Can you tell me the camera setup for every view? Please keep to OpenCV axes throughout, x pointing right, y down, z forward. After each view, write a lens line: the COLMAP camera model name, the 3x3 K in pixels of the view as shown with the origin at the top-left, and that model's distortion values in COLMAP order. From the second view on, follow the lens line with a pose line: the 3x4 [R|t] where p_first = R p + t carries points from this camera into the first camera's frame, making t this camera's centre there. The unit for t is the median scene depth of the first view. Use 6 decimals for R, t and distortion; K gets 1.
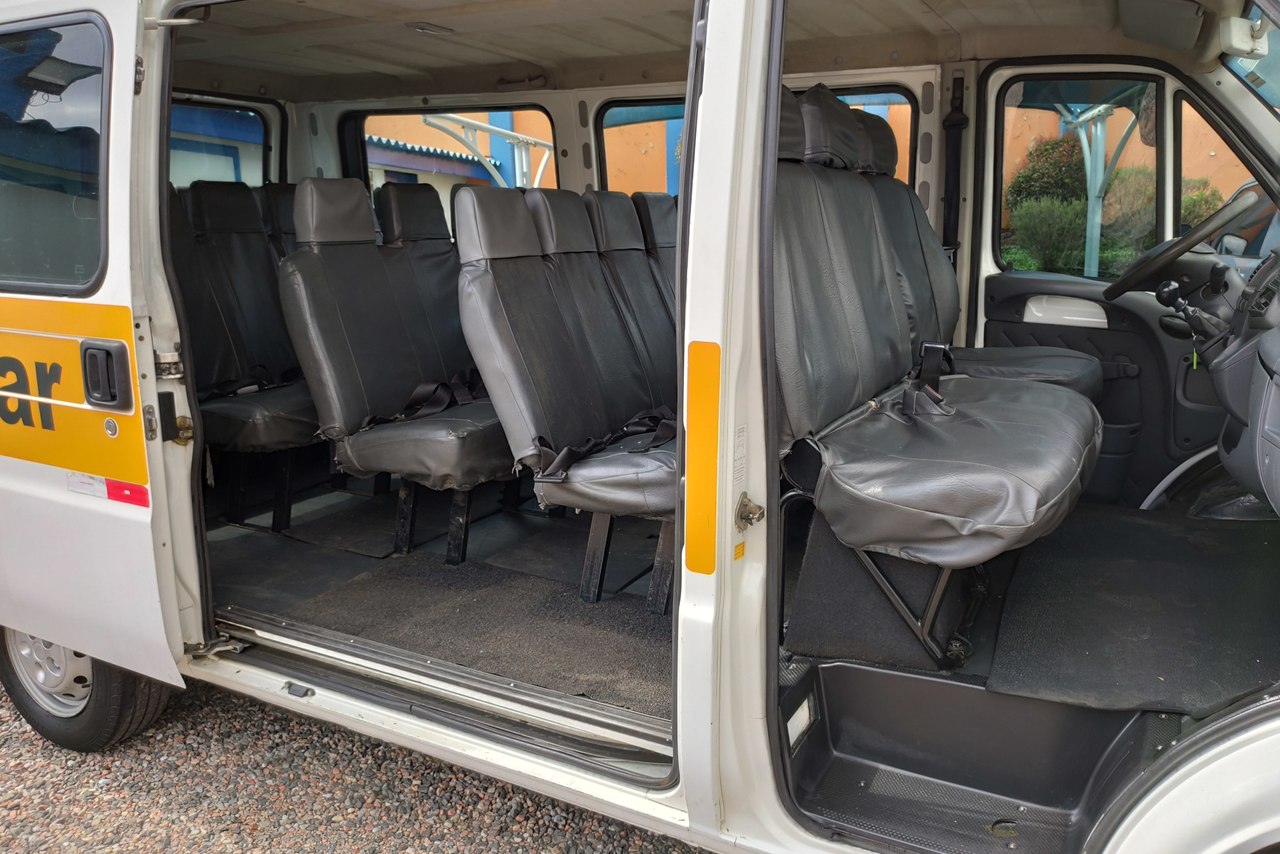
lens RADIAL K [[978.7, 0, 640.0], [0, 978.7, 427.0], [0, 0, 1]] dist [0.066495, -0.105741]
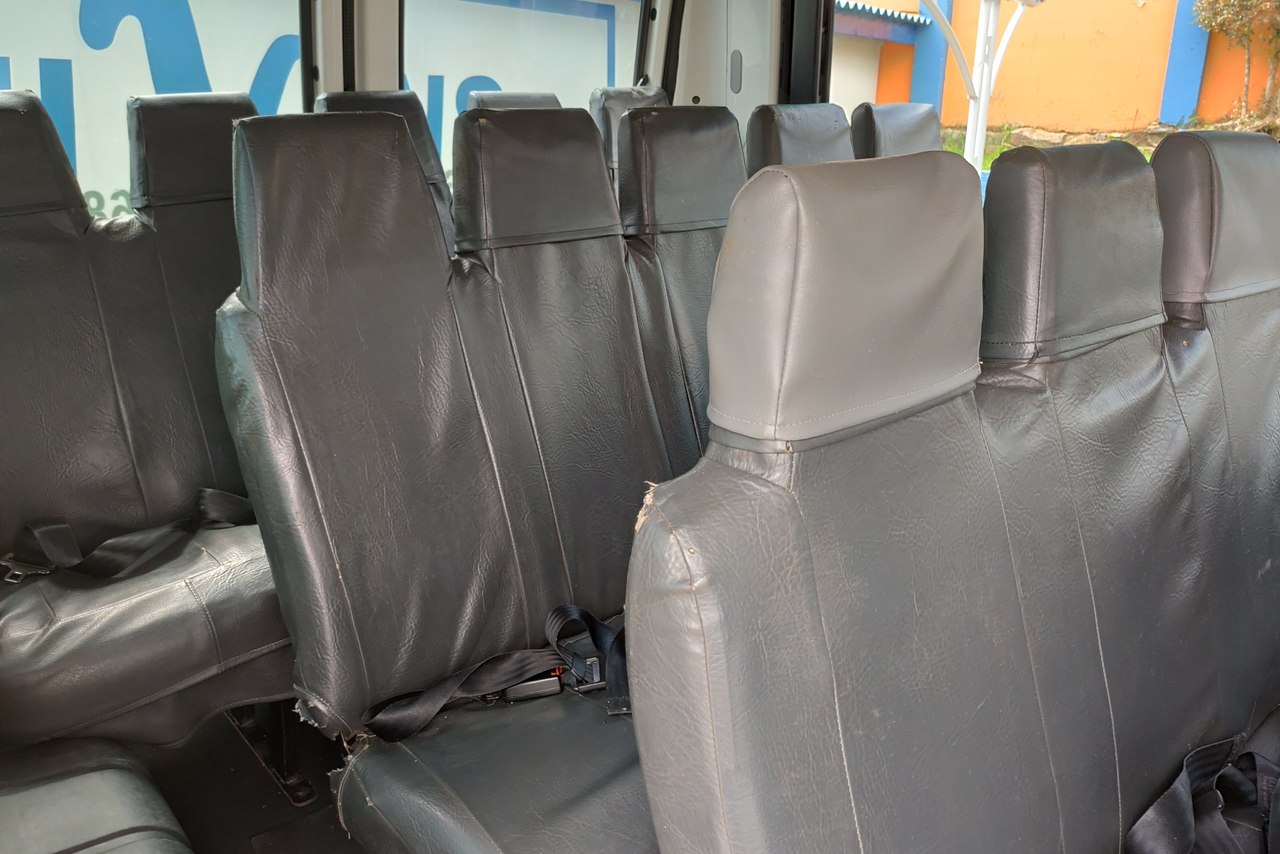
lens RADIAL K [[978.7, 0, 640.0], [0, 978.7, 427.0], [0, 0, 1]] dist [0.066495, -0.105741]
pose [[0.936102, 0.133565, -0.325381, -0.207739], [-0.089457, 0.985083, 0.147002, -0.164167], [0.340162, -0.108502, 0.934086, 0.556724]]
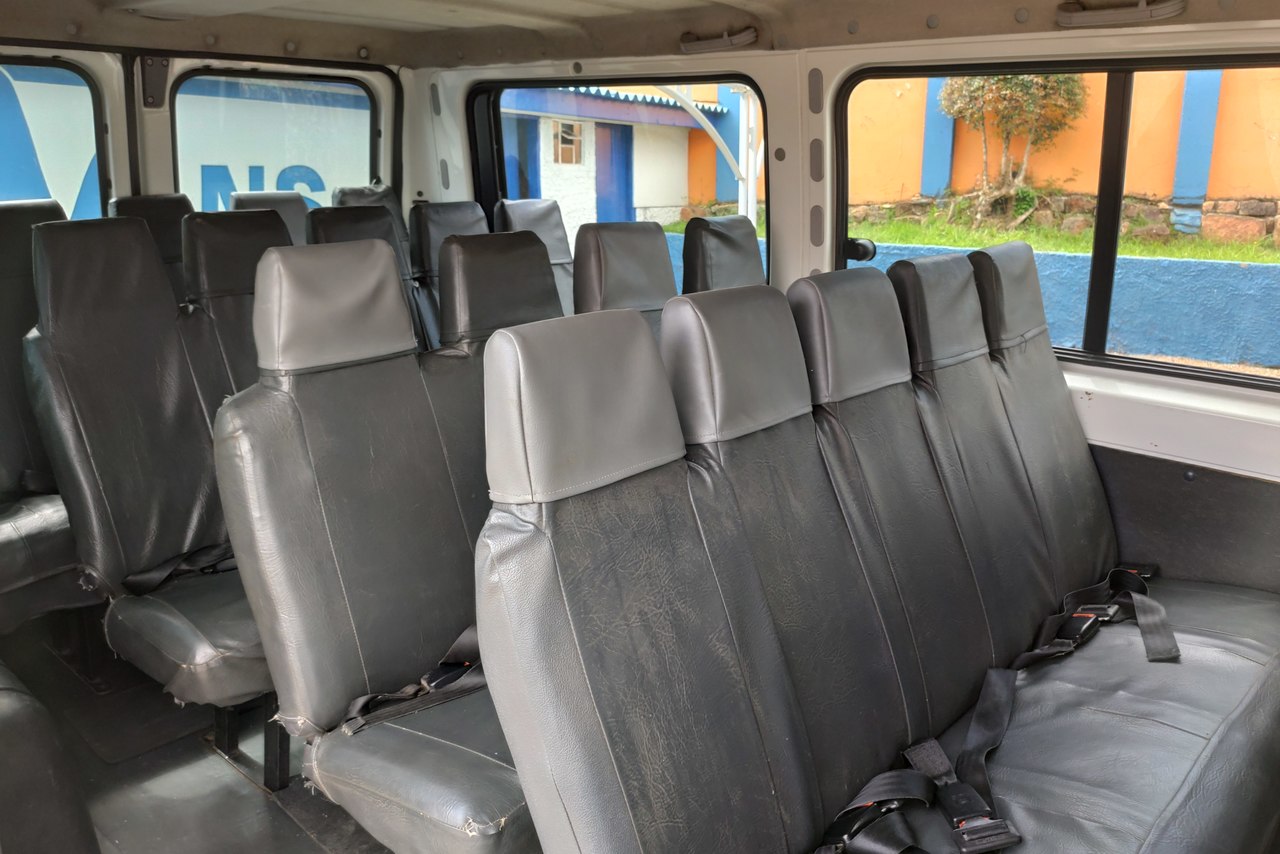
lens RADIAL K [[978.5, 0, 639.4], [0, 978.5, 434.6], [0, 0, 1]] dist [0.059746, -0.101985]
pose [[0.972598, 0.071878, -0.221103, -0.014213], [-0.055830, 0.995389, 0.077998, -0.150763], [0.225690, -0.063516, 0.972126, 0.380380]]
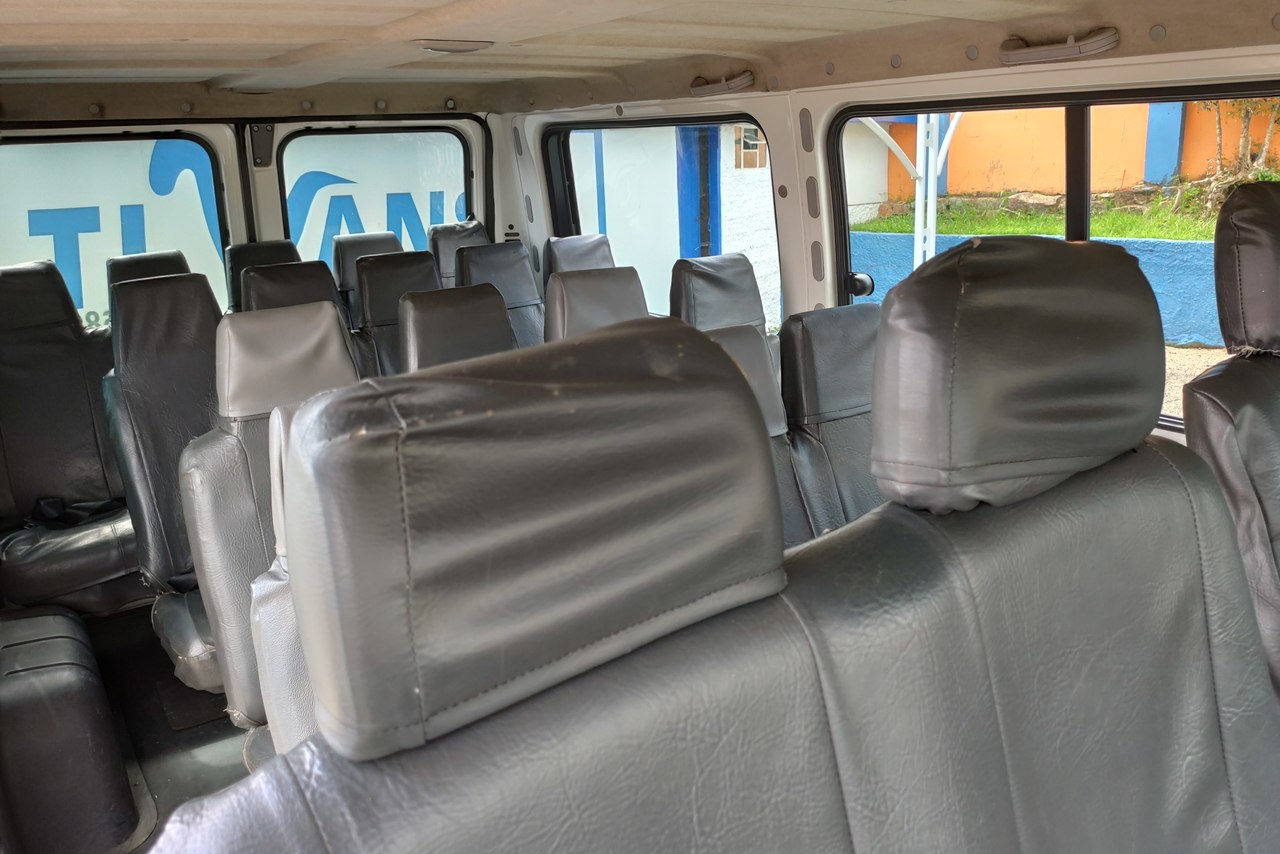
lens RADIAL K [[978.7, 0, 640.0], [0, 978.7, 427.0], [0, 0, 1]] dist [0.066495, -0.105741]
pose [[0.889263, 0.089992, -0.448457, 0.140352], [-0.054390, 0.994302, 0.091675, -0.186615], [0.454152, -0.057131, 0.889091, 0.403869]]
